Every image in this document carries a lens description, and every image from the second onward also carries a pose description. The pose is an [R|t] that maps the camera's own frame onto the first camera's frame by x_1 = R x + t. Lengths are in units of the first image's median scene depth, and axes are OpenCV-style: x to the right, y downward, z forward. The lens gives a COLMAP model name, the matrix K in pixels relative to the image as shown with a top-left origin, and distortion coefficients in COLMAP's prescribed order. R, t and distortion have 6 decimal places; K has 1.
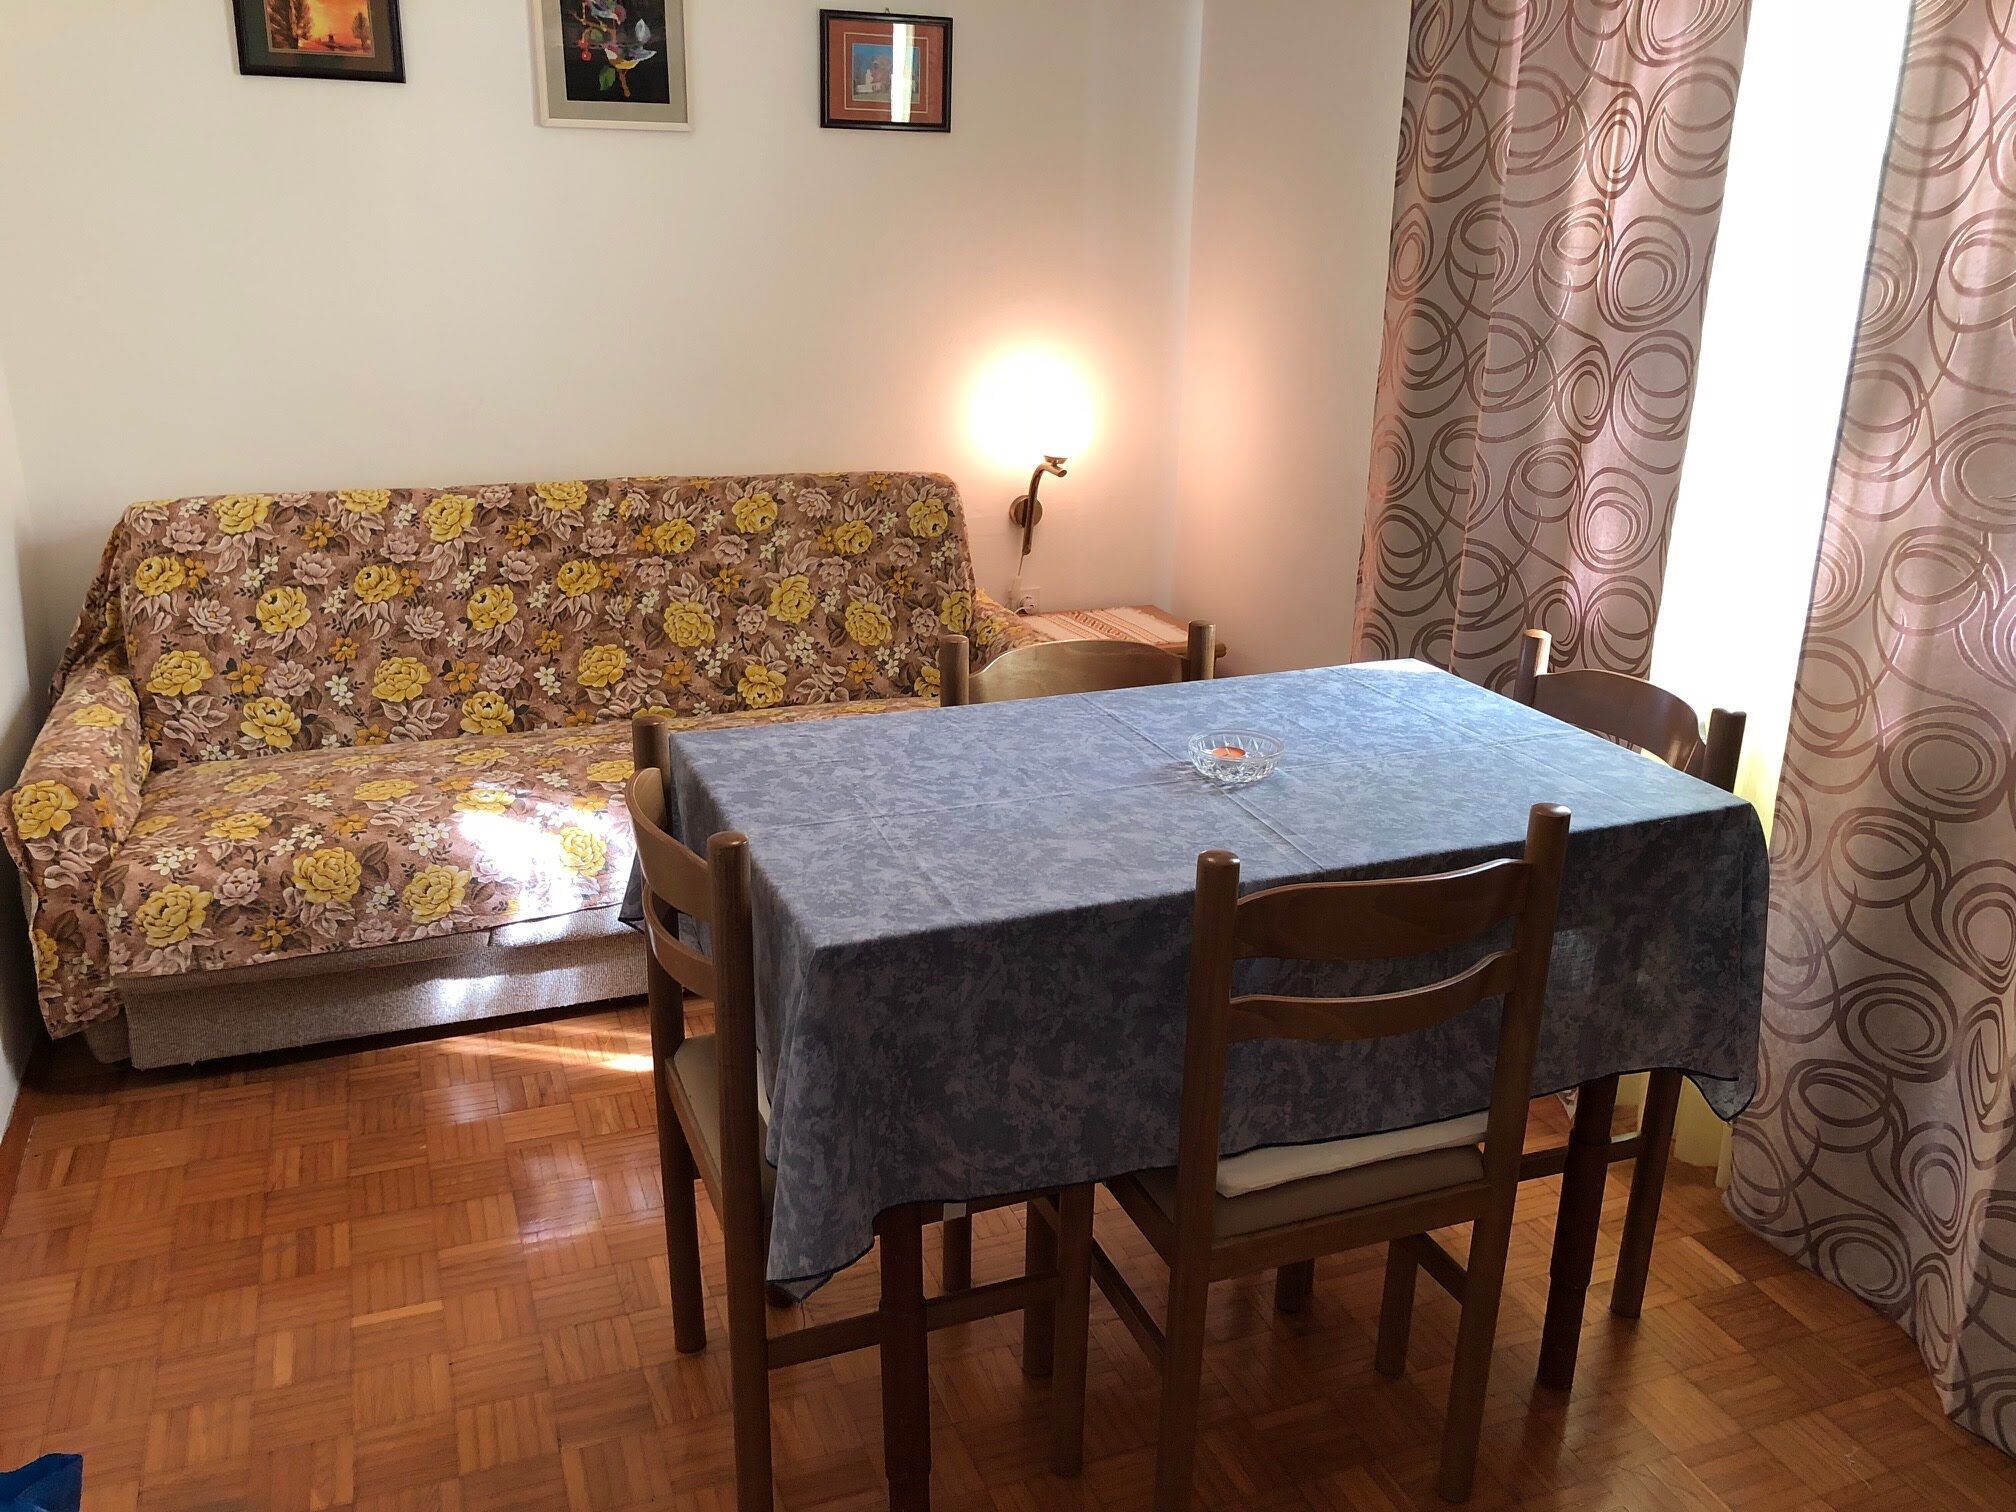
lens RADIAL K [[1637.8, 0, 1027.1], [0, 1637.8, 746.0], [0, 0, 1]] dist [0.021207, -0.013587]
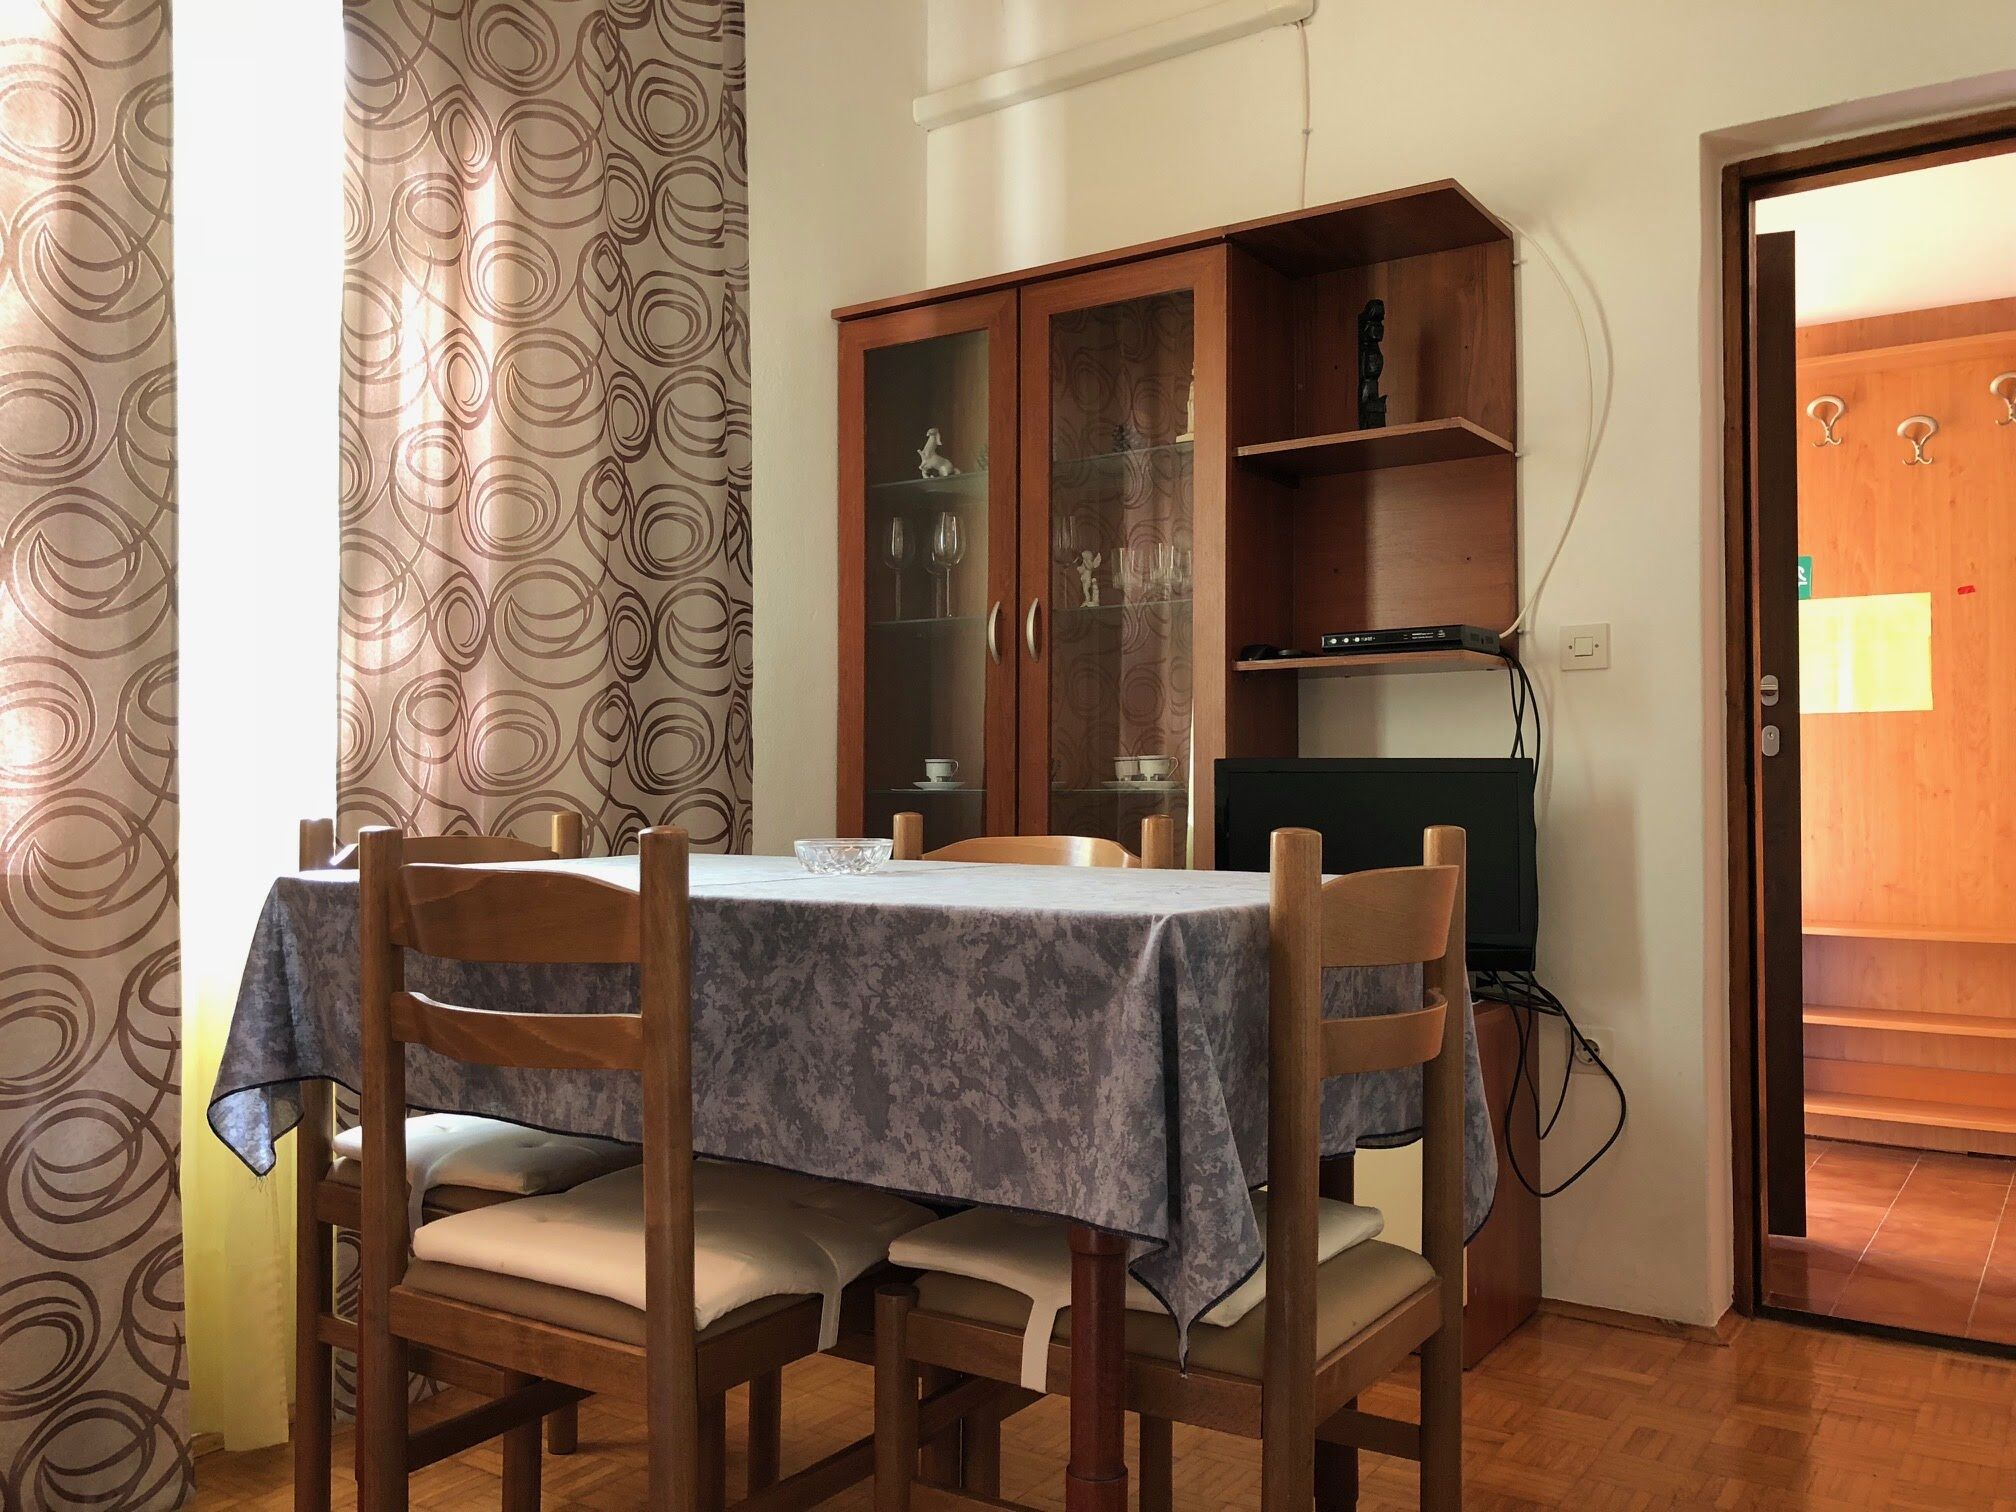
lens RADIAL K [[1637.8, 0, 1019.6], [0, 1637.8, 743.4], [0, 0, 1]] dist [0.021207, -0.013587]
pose [[-0.571819, -0.011108, 0.820305, -0.550844], [0.242969, 0.952756, 0.182270, -0.160767], [-0.783575, 0.303534, -0.542105, 1.083583]]
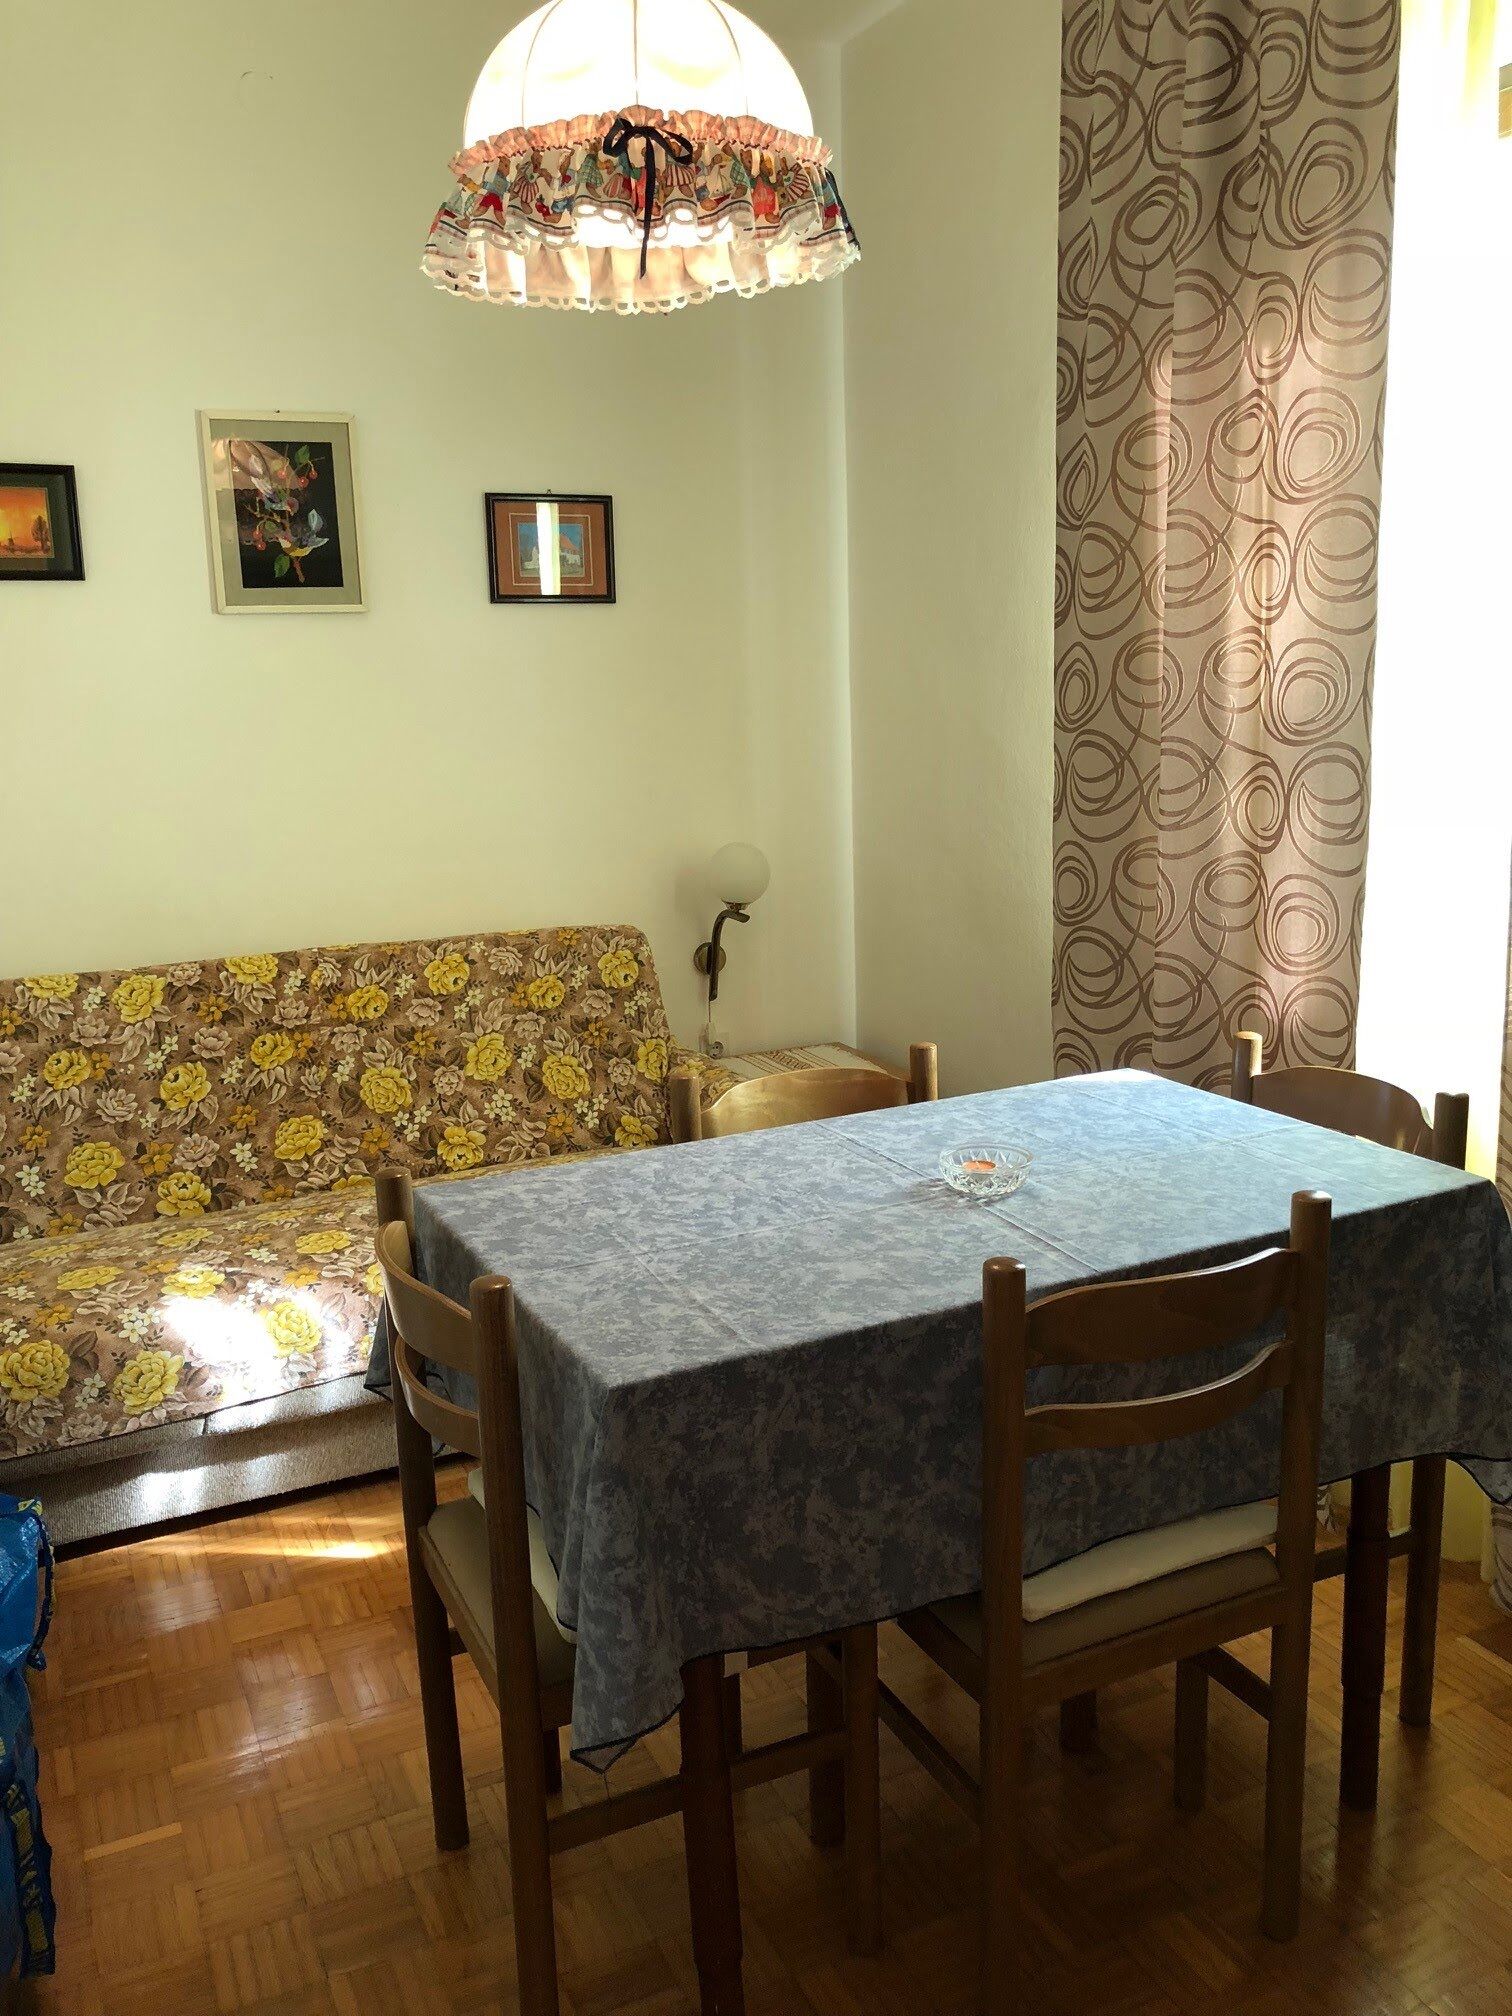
lens RADIAL K [[1637.8, 0, 768.8], [0, 1637.8, 998.2], [0, 0, 1]] dist [0.021207, -0.013587]
pose [[0.996011, -0.064327, 0.061839, -0.045932], [0.071488, 0.990003, -0.121587, 0.011181], [-0.053400, 0.125522, 0.990653, -0.001340]]
